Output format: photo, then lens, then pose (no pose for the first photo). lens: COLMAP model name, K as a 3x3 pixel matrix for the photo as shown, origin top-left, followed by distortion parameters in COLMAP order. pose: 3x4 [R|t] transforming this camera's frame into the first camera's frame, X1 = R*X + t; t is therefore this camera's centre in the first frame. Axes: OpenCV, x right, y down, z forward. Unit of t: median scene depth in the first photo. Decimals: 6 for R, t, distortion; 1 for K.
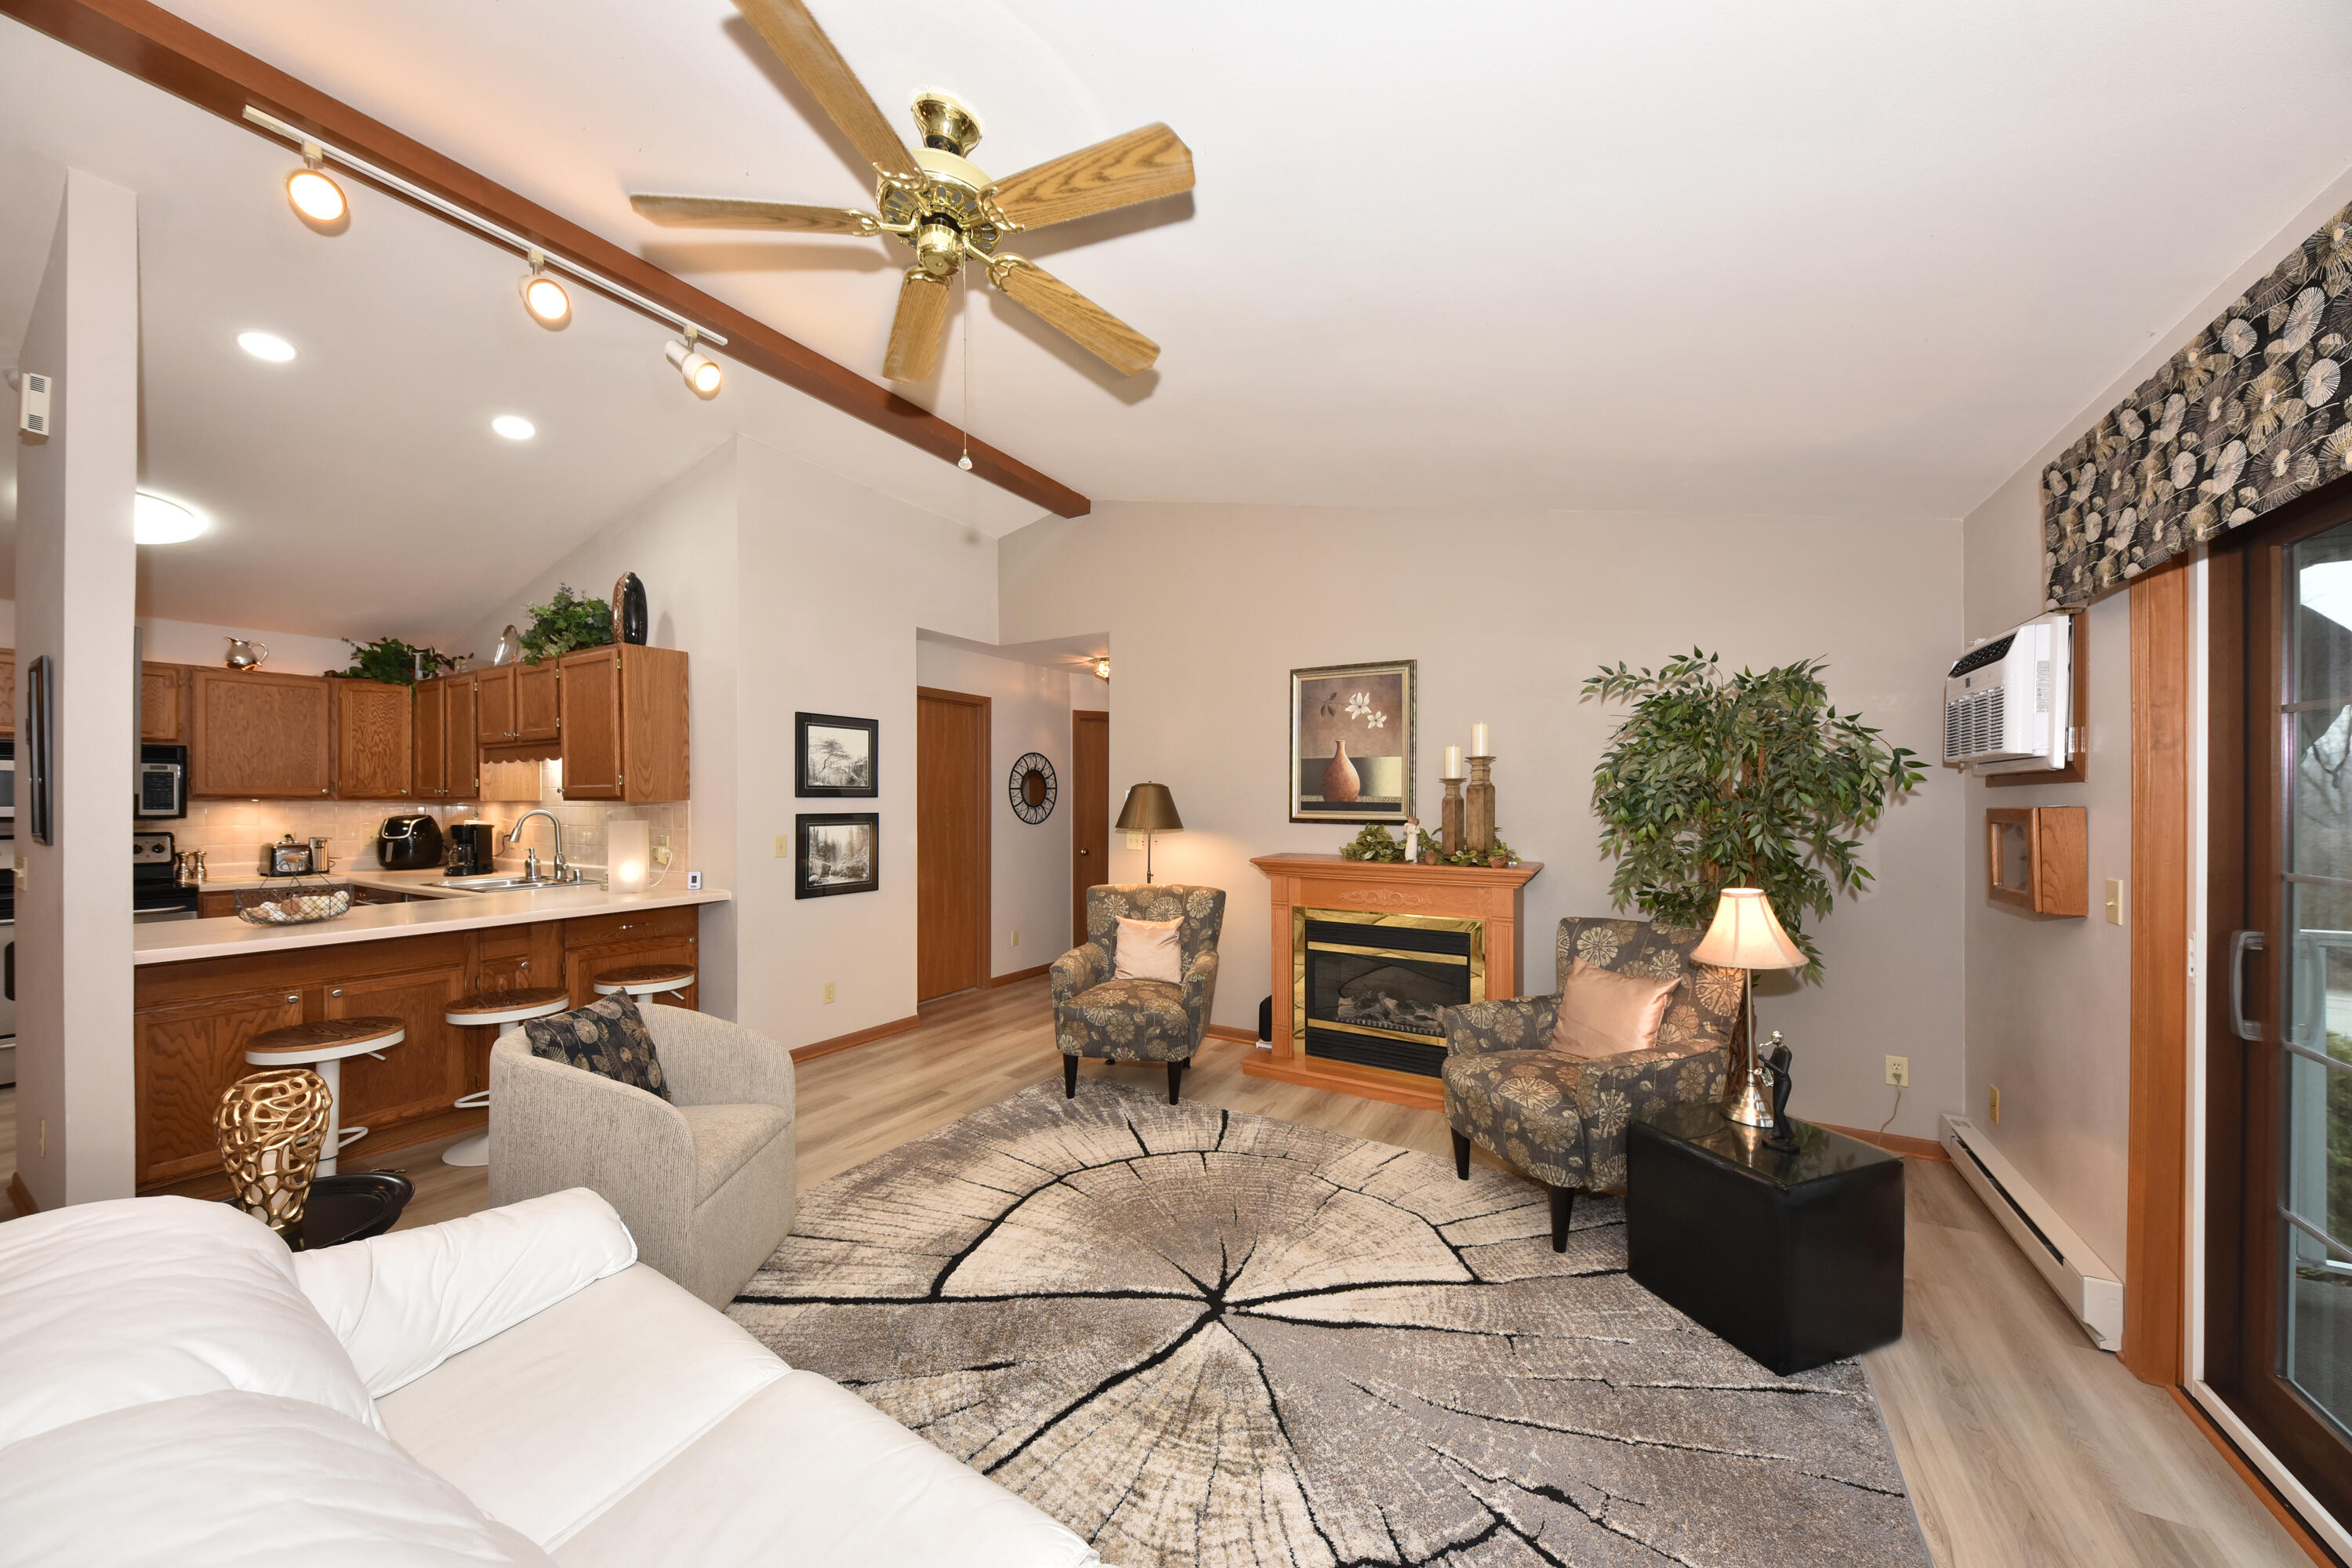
lens RADIAL K [[805.4, 0, 1180.9], [0, 805.4, 798.3], [0, 0, 1]] dist [0.012381, -0.007367]
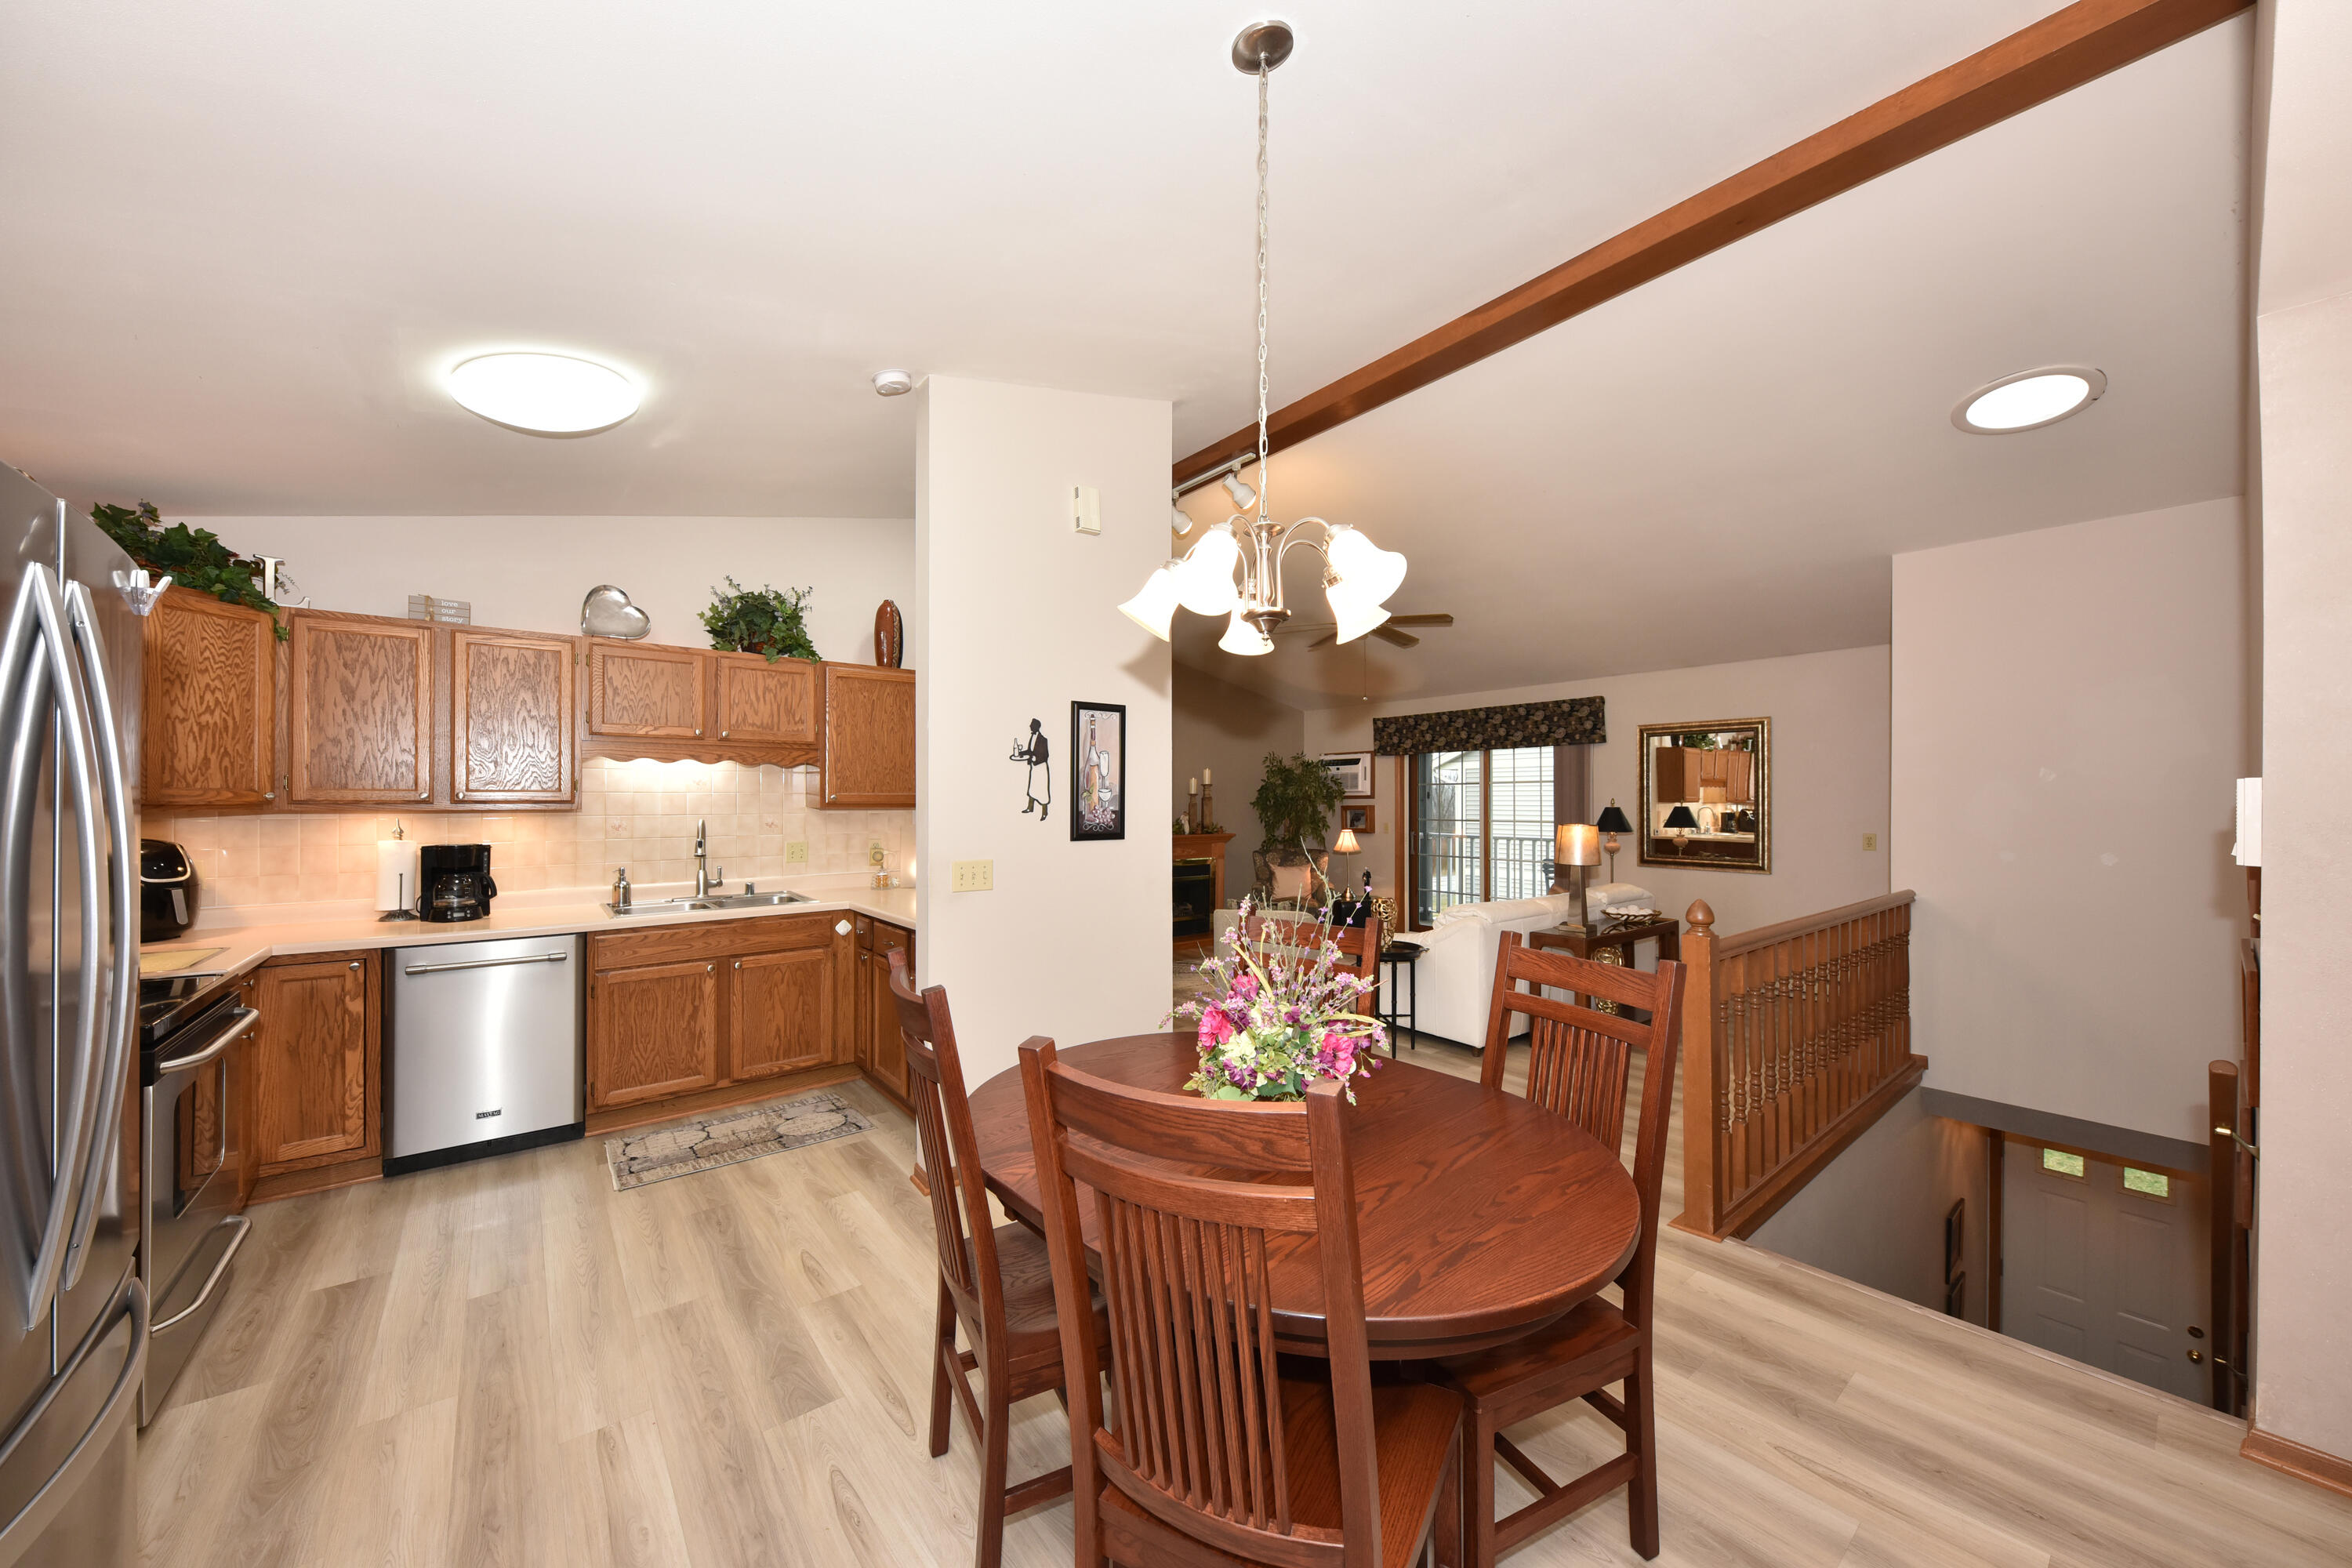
lens RADIAL K [[839.2, 0, 1183.7], [0, 839.2, 797.7], [0, 0, 1]] dist [0.021380, -0.010193]
pose [[0.355585, 0.002734, 0.934640, -1.473875], [0.001319, 0.999993, -0.003427, -0.004576], [-0.934643, 0.002452, 0.355579, 0.201062]]
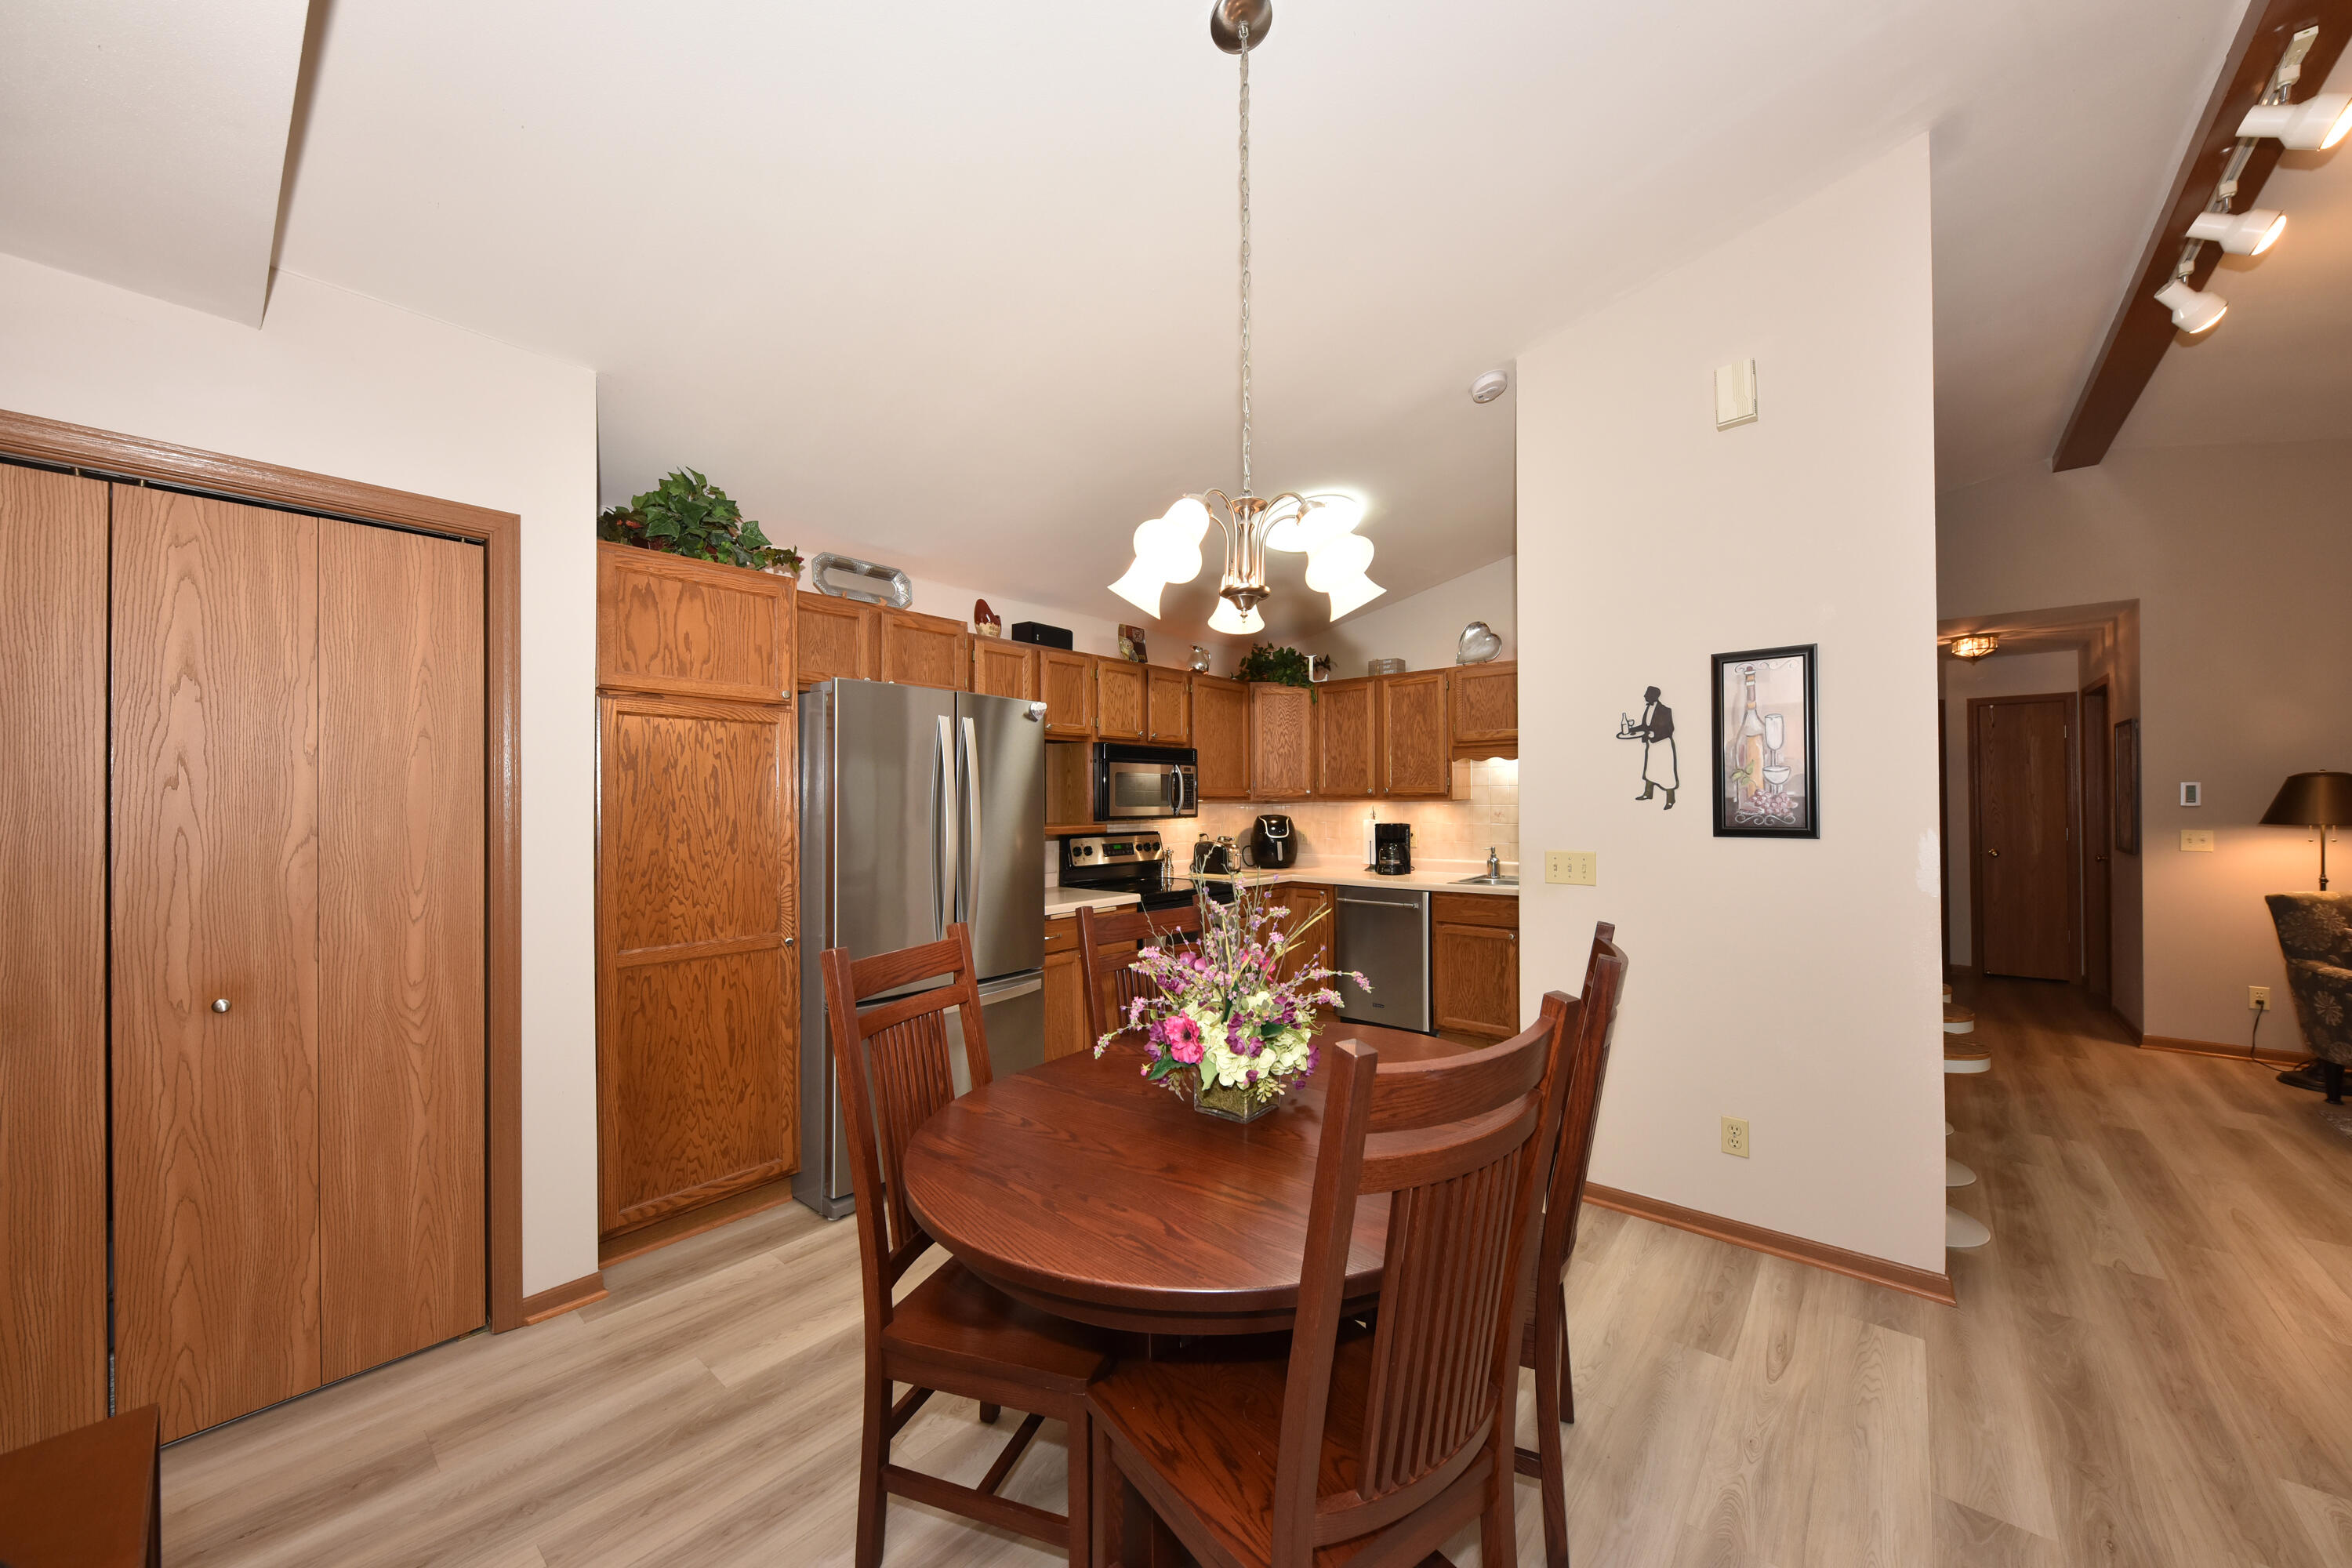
lens RADIAL K [[839.2, 0, 1183.7], [0, 839.2, 797.7], [0, 0, 1]] dist [0.021380, -0.010193]
pose [[0.985465, -0.008372, -0.169673, -1.065906], [0.007261, 0.999948, -0.007166, 0.006149], [0.169724, 0.005830, 0.985474, -0.073592]]
